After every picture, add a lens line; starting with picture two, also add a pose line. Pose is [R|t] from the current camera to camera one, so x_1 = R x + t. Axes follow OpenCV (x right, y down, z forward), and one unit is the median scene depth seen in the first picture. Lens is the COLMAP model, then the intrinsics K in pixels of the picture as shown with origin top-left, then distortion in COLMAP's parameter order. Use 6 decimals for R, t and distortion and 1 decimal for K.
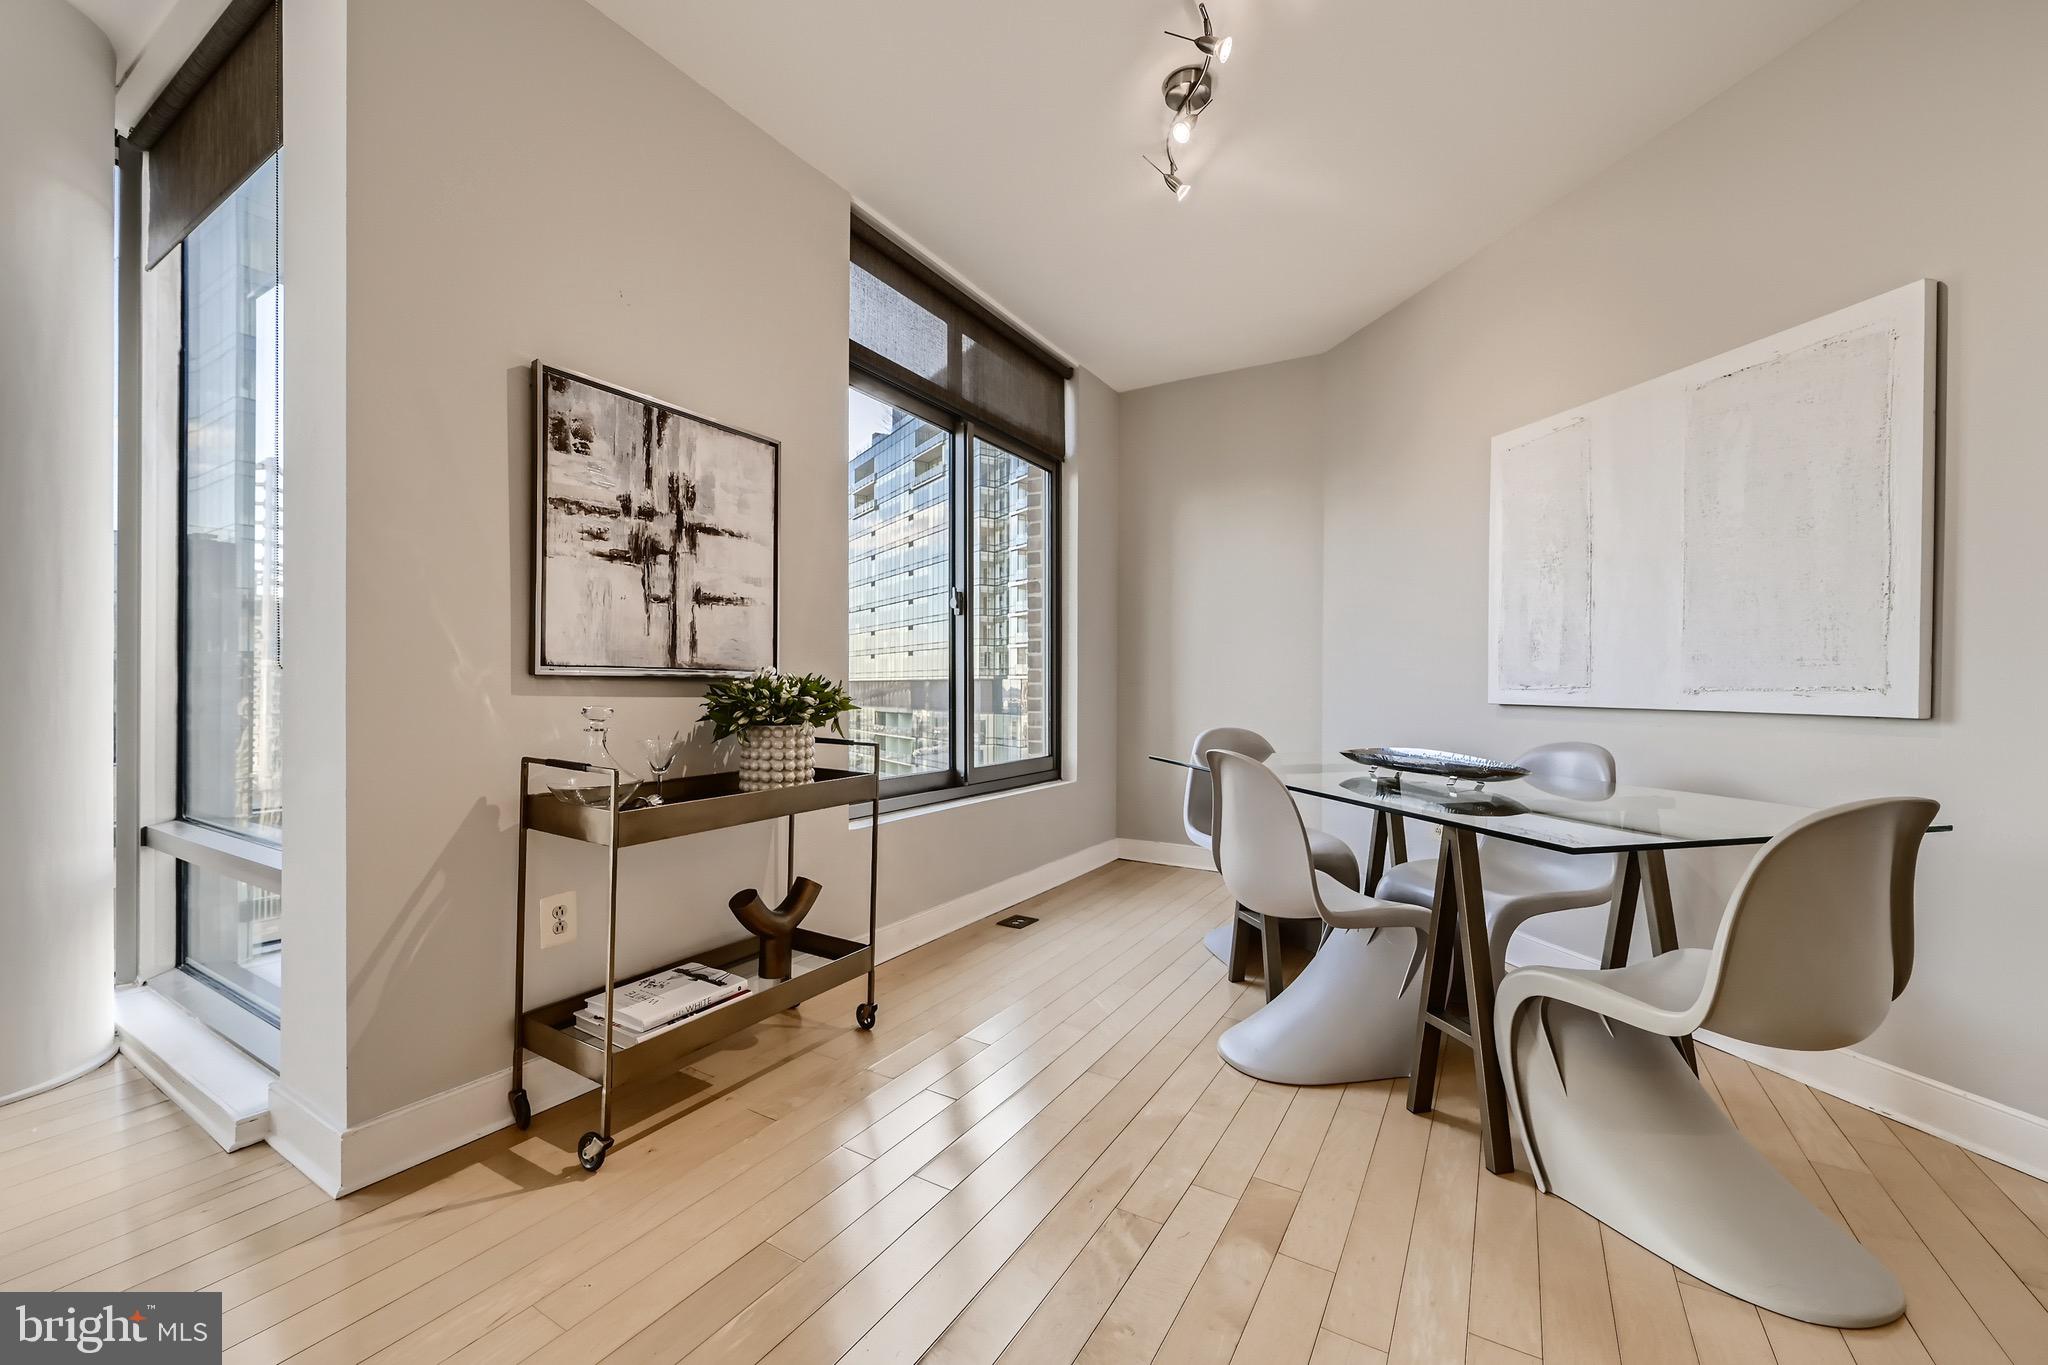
lens RADIAL K [[818.3, 0, 1020.3], [0, 818.3, 687.6], [0, 0, 1]] dist [-0.001108, 0.000411]
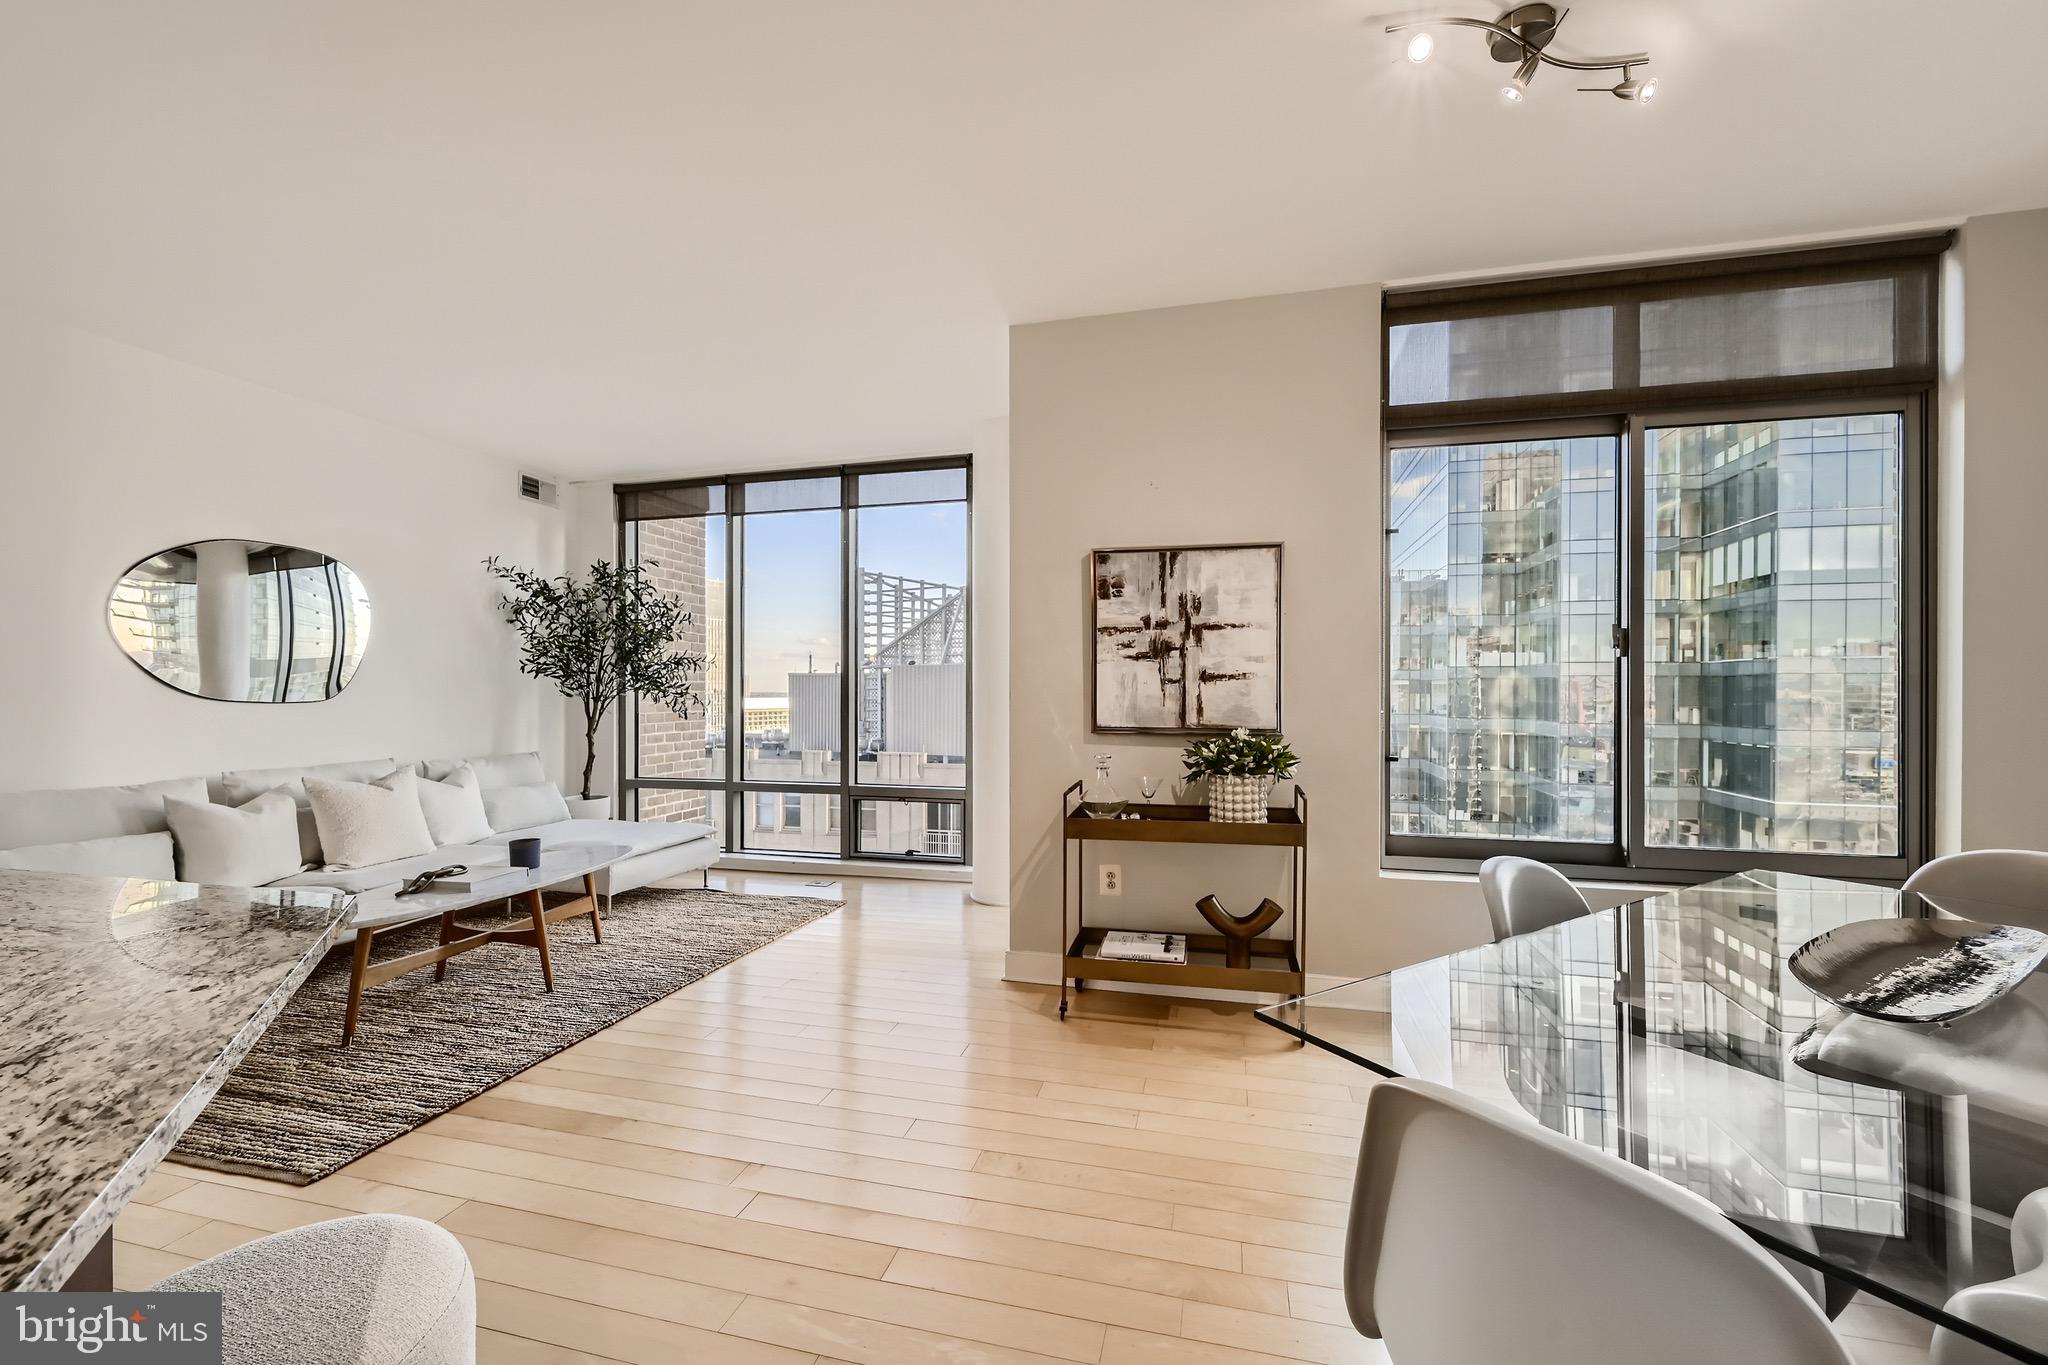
lens RADIAL K [[814.9, 0, 1020.5], [0, 814.9, 691.7], [0, 0, 1]] dist [0.000120, 0.000032]
pose [[0.293591, -0.001447, -0.955930, 0.862346], [-0.001524, 0.999997, -0.001981, -0.084708], [0.955930, 0.002039, 0.293588, 0.307085]]
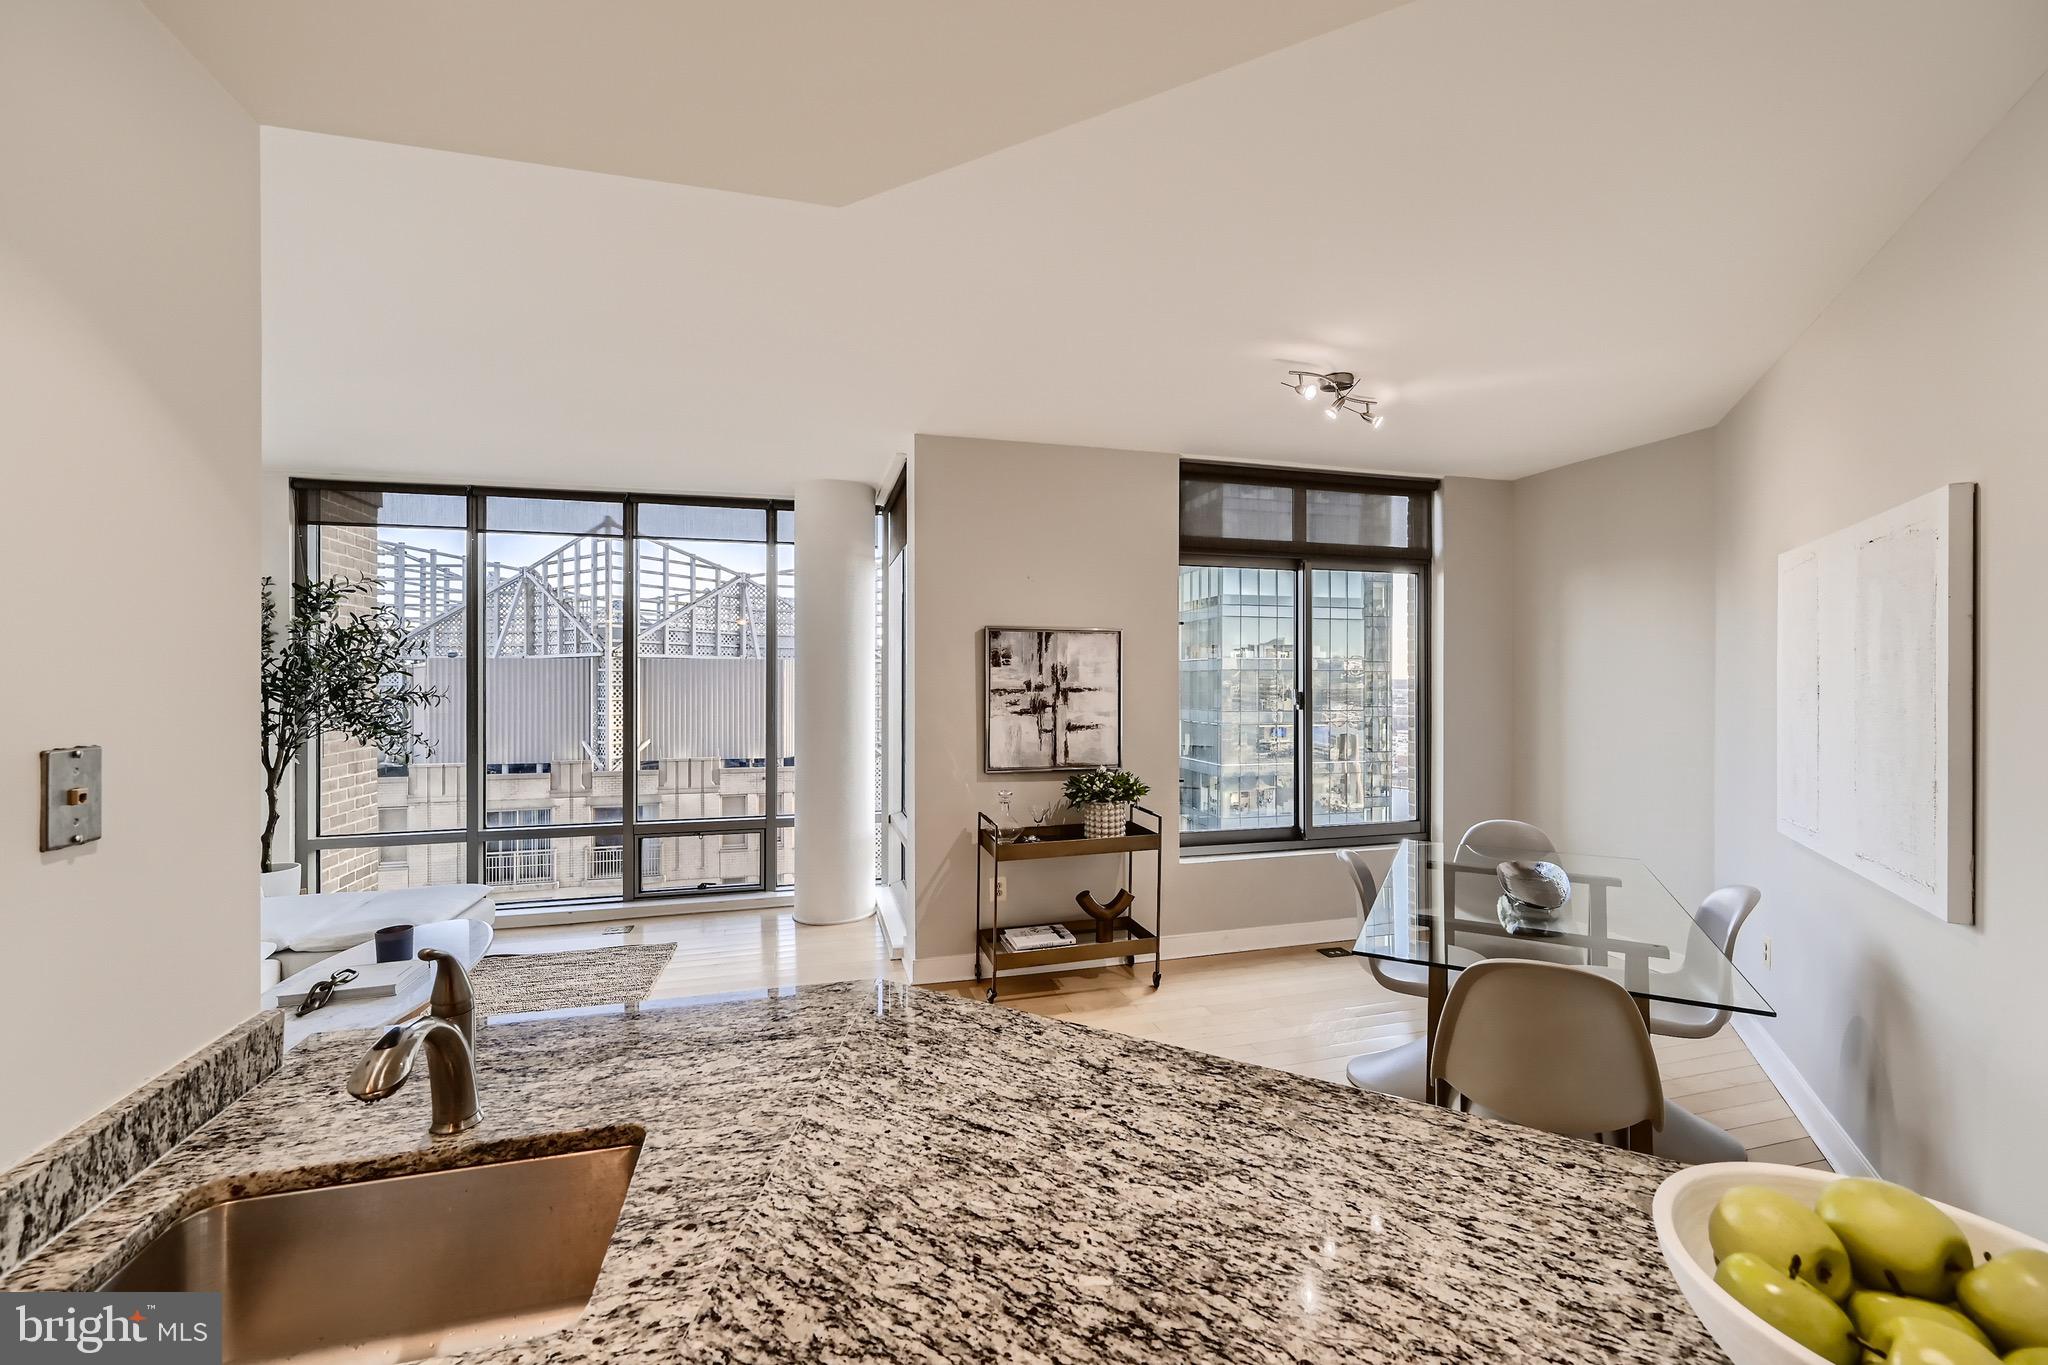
lens RADIAL K [[815.1, 0, 1020.2], [0, 815.1, 681.8], [0, 0, 1]] dist [-0.001743, 0.000046]
pose [[0.730019, -0.001223, -0.683426, 0.805781], [0.001920, 0.999998, 0.000262, -0.220695], [0.683425, -0.001504, 0.730020, -0.428783]]
